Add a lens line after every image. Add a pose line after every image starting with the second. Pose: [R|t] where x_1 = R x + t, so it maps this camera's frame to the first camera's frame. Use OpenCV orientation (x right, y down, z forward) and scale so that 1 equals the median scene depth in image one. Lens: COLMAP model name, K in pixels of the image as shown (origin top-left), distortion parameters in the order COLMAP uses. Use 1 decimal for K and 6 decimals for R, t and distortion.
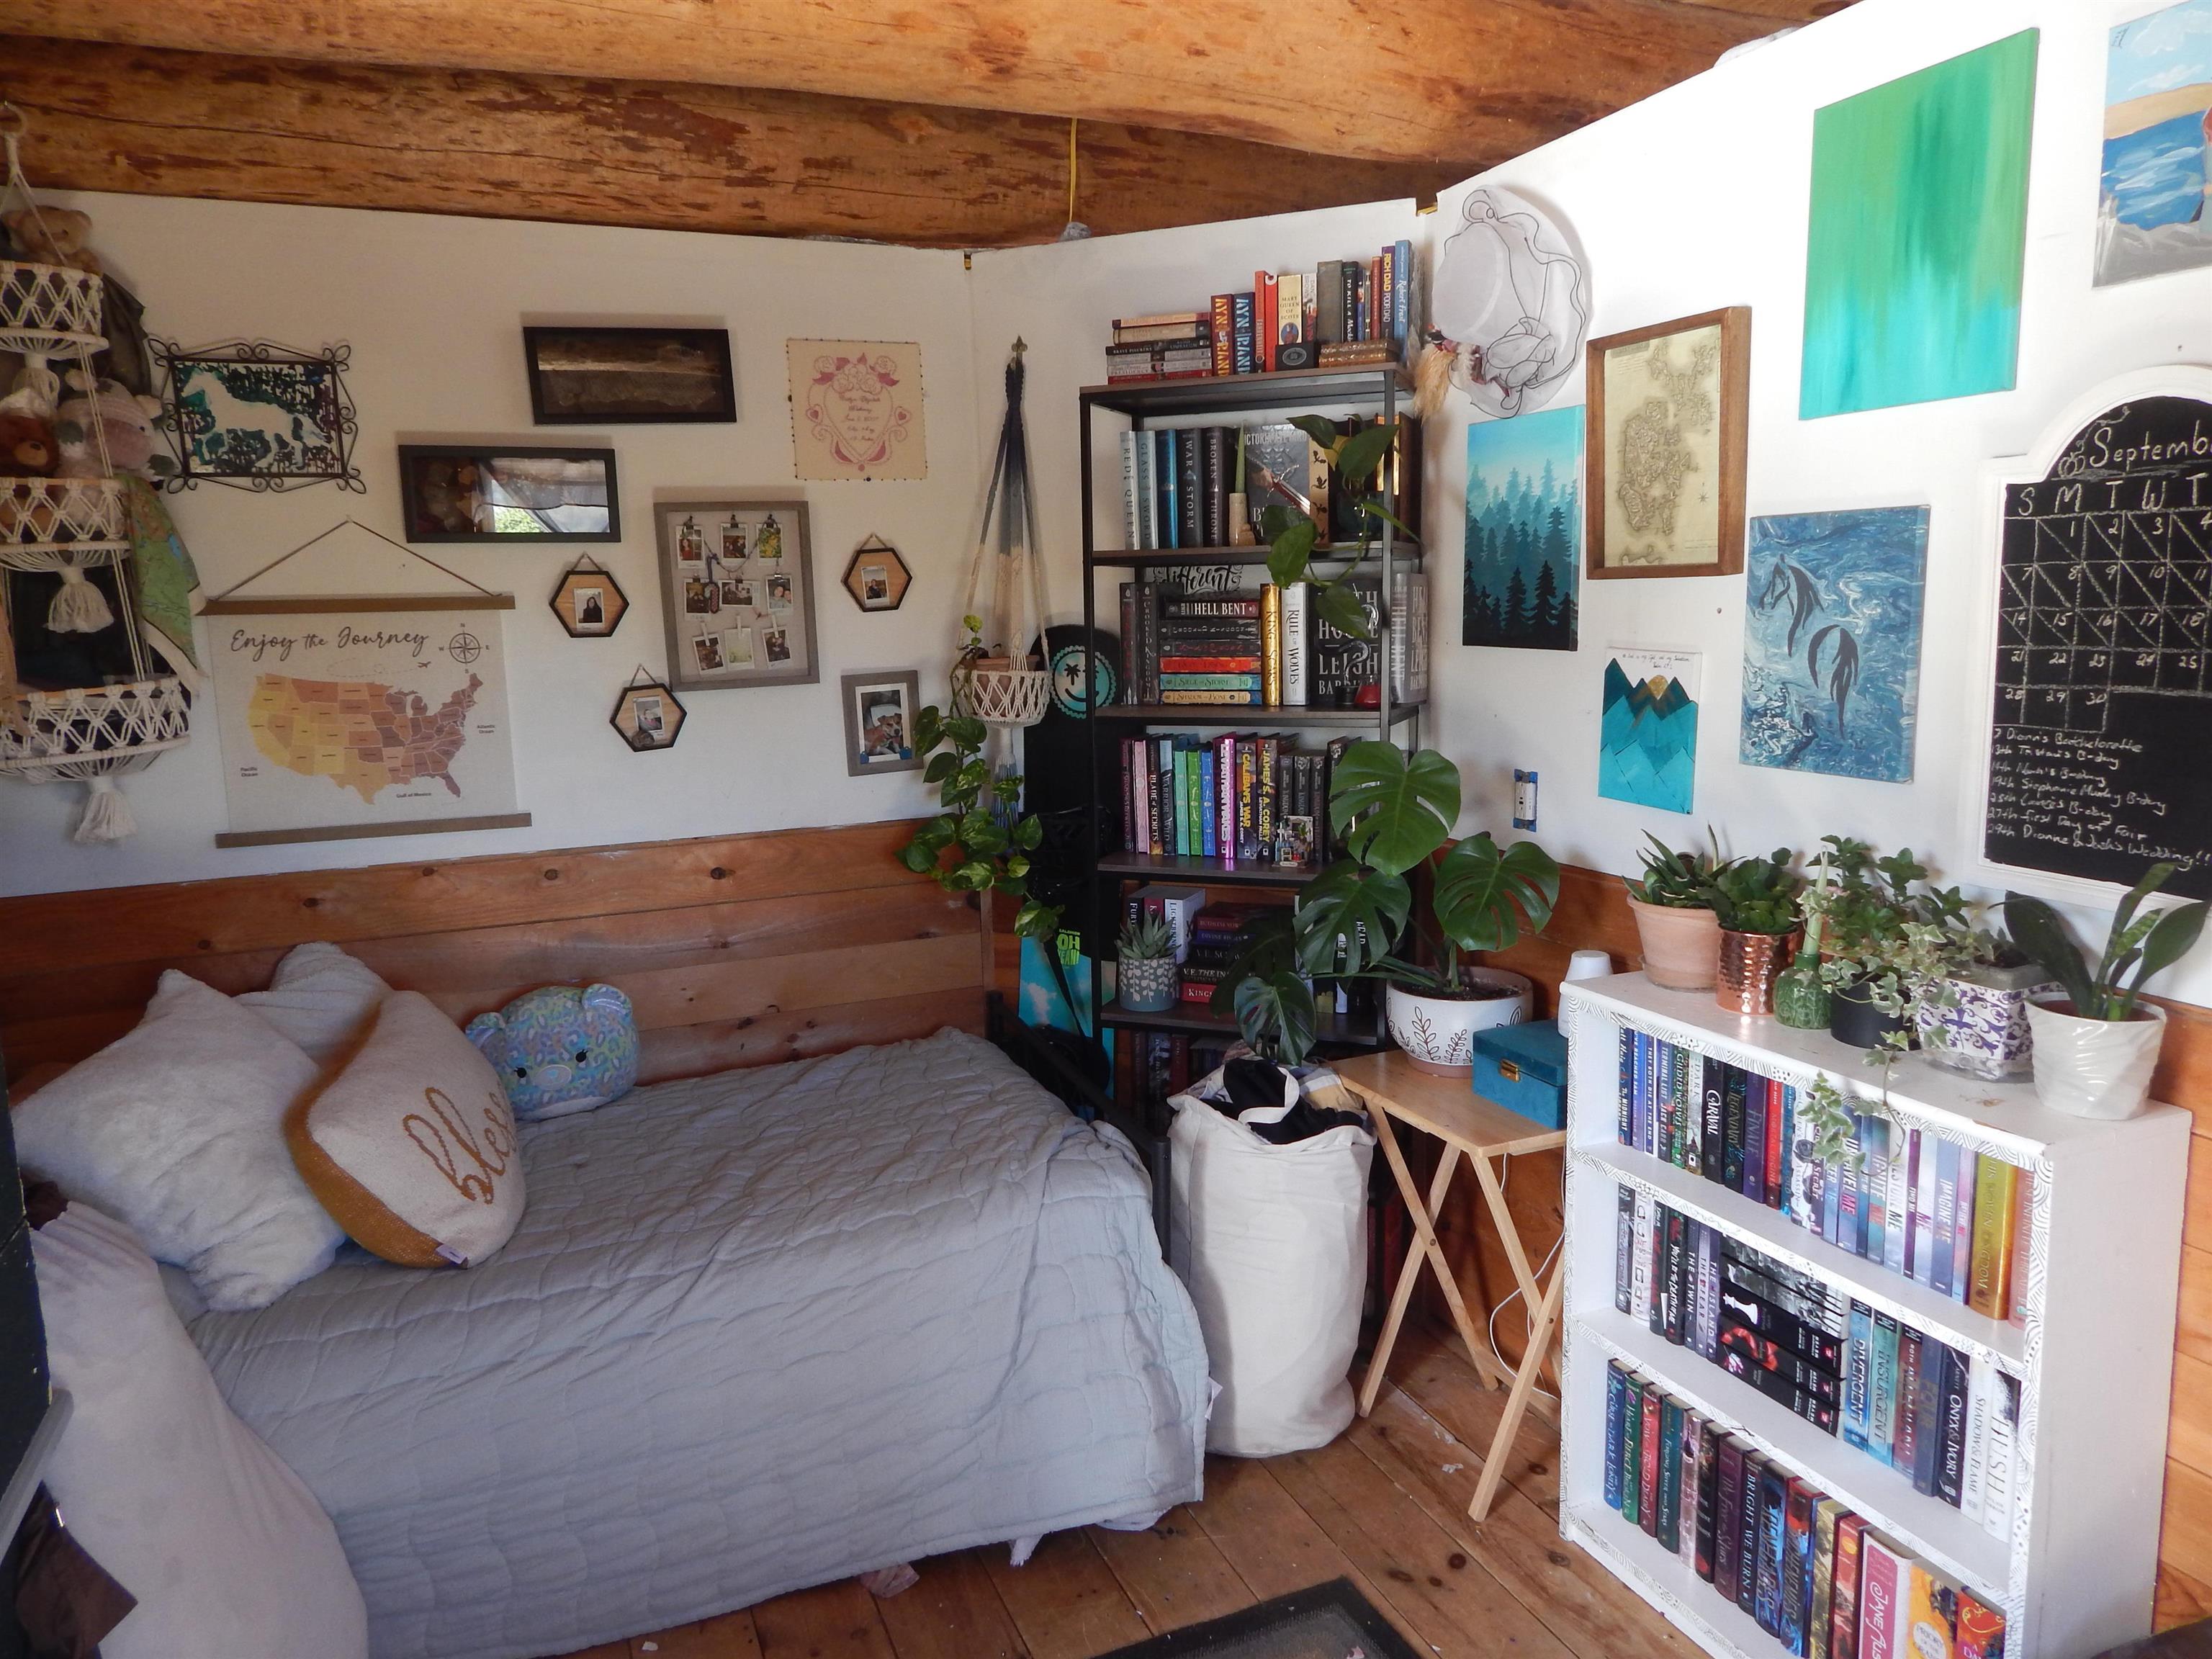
lens RADIAL K [[1449.2, 0, 1107.5], [0, 1449.2, 831.9], [0, 0, 1]] dist [0.002775, -0.008913]
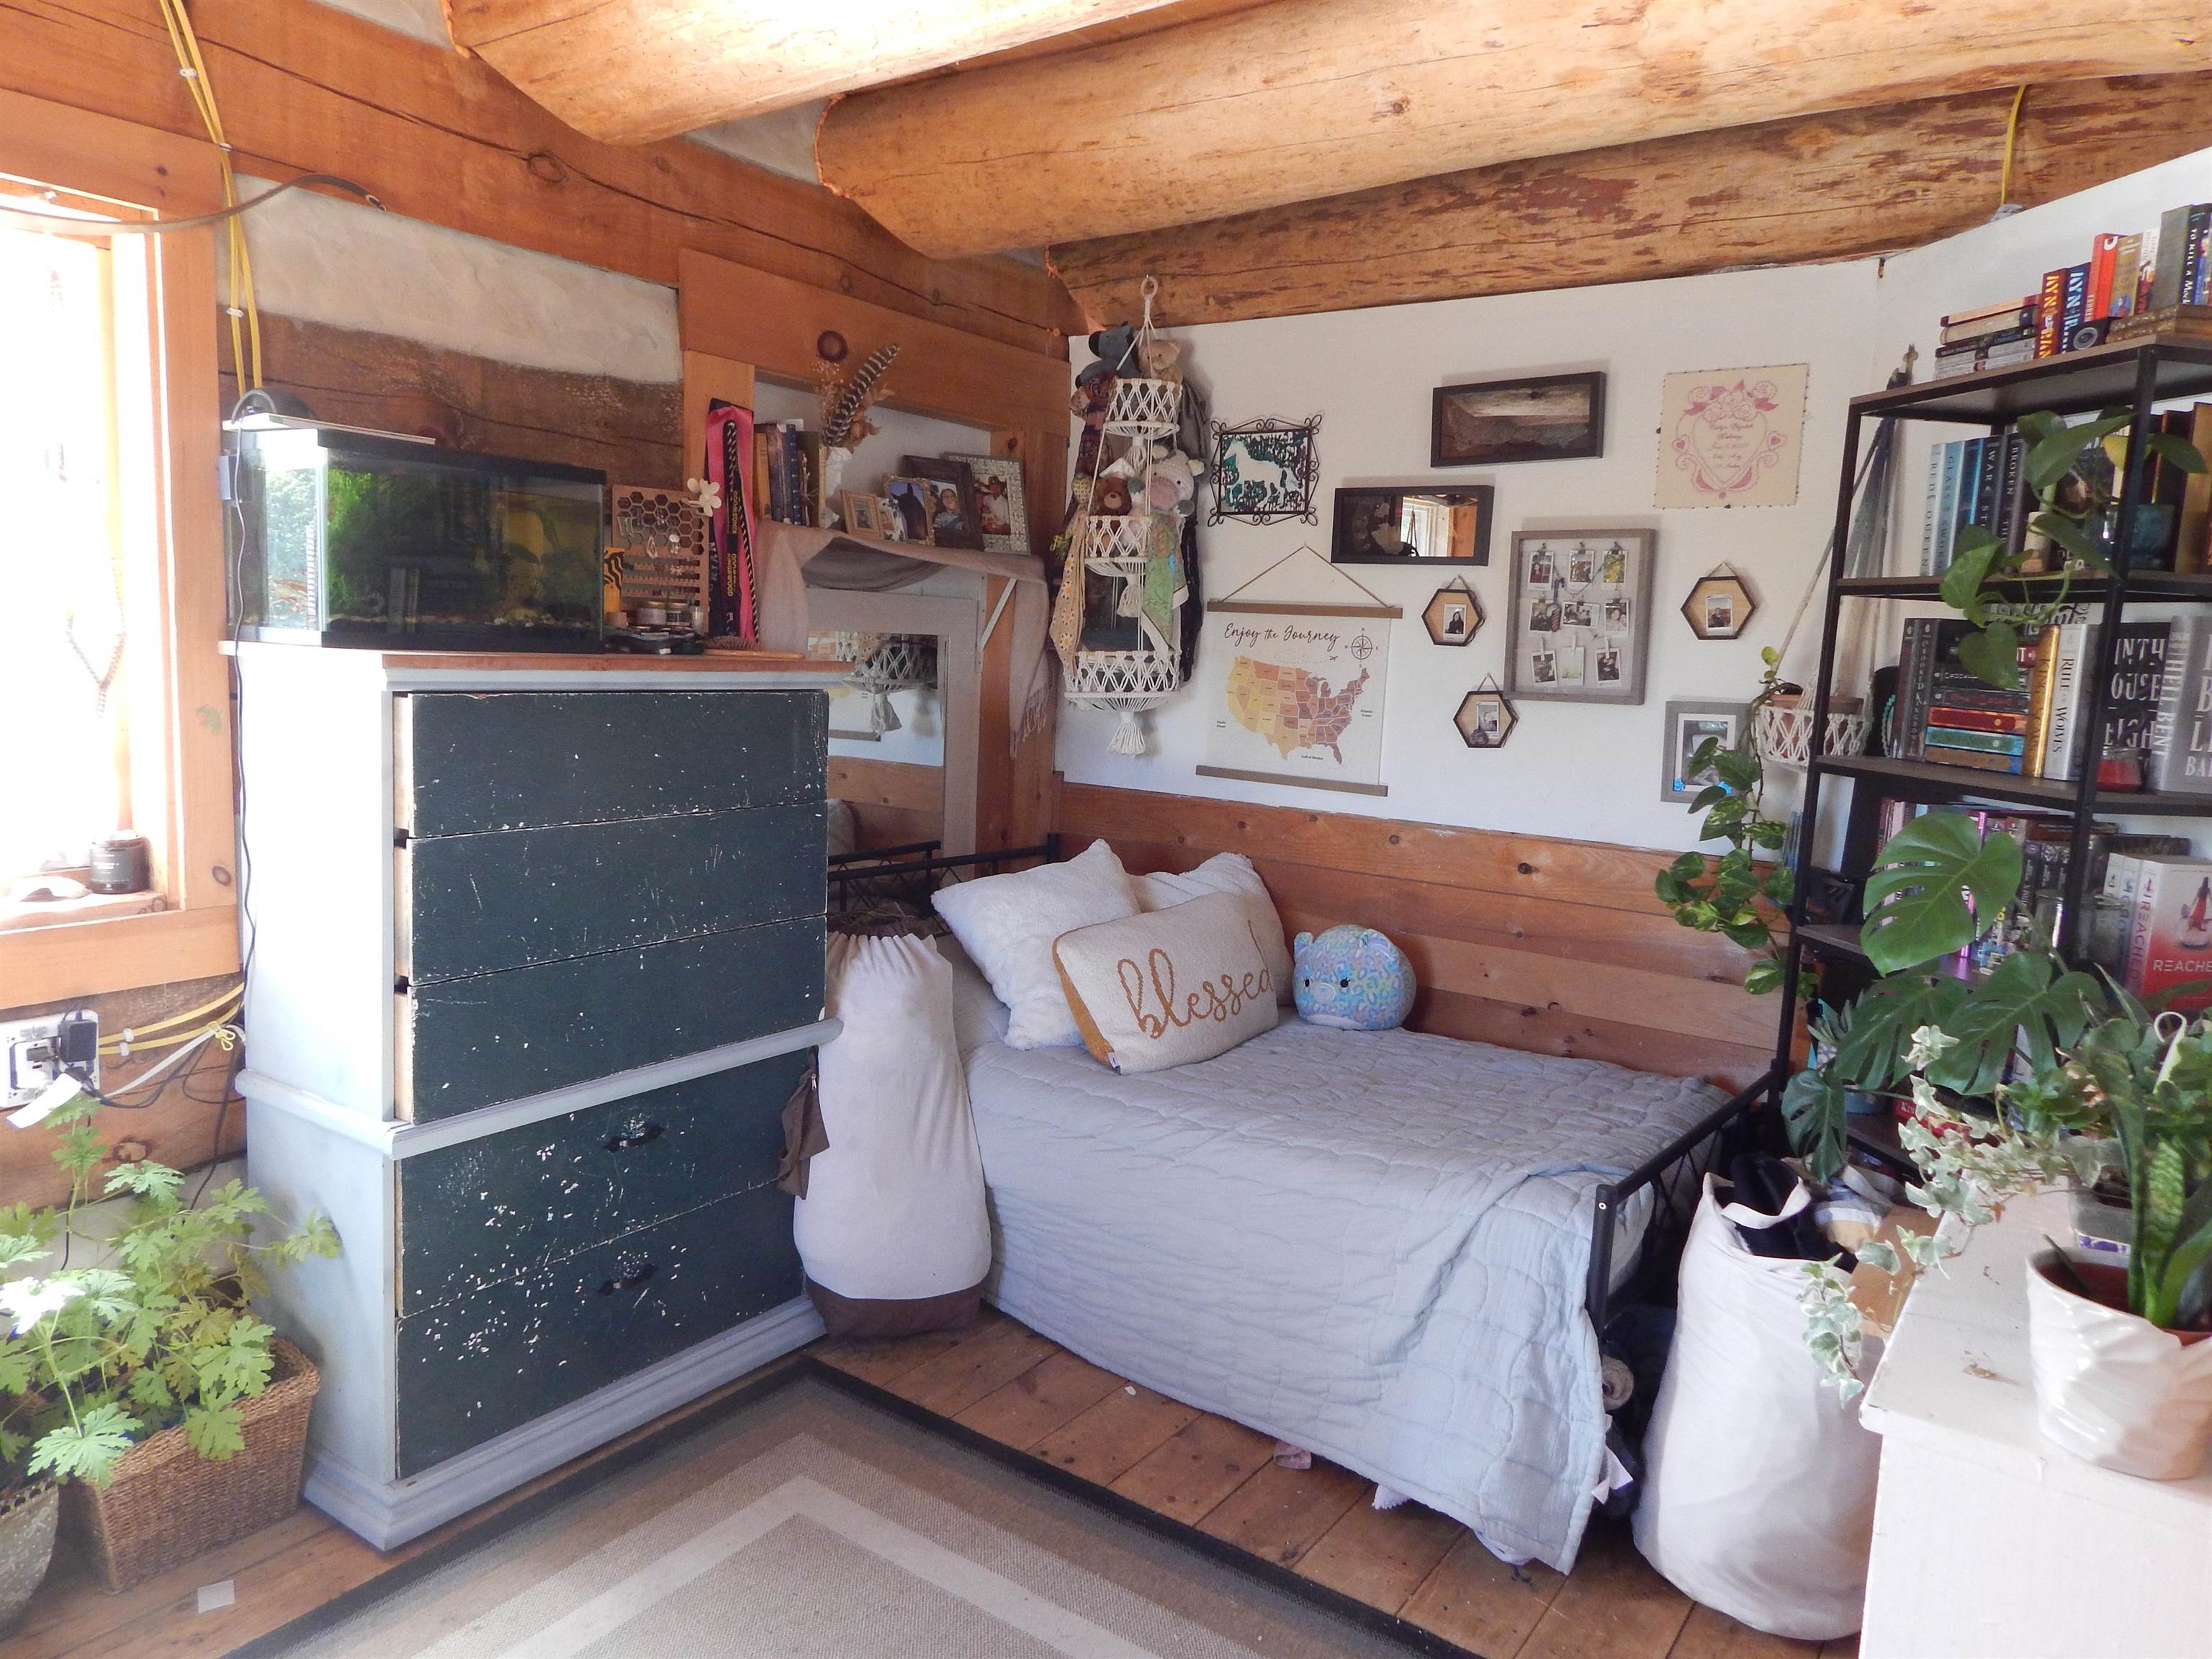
lens RADIAL K [[1449.2, 0, 1121.2], [0, 1449.2, 832.4], [0, 0, 1]] dist [0.002775, -0.008913]
pose [[0.535249, 0.162839, -0.828850, 0.521351], [-0.190447, 0.979241, 0.069400, -0.017695], [0.822945, 0.120706, 0.555150, 0.153245]]
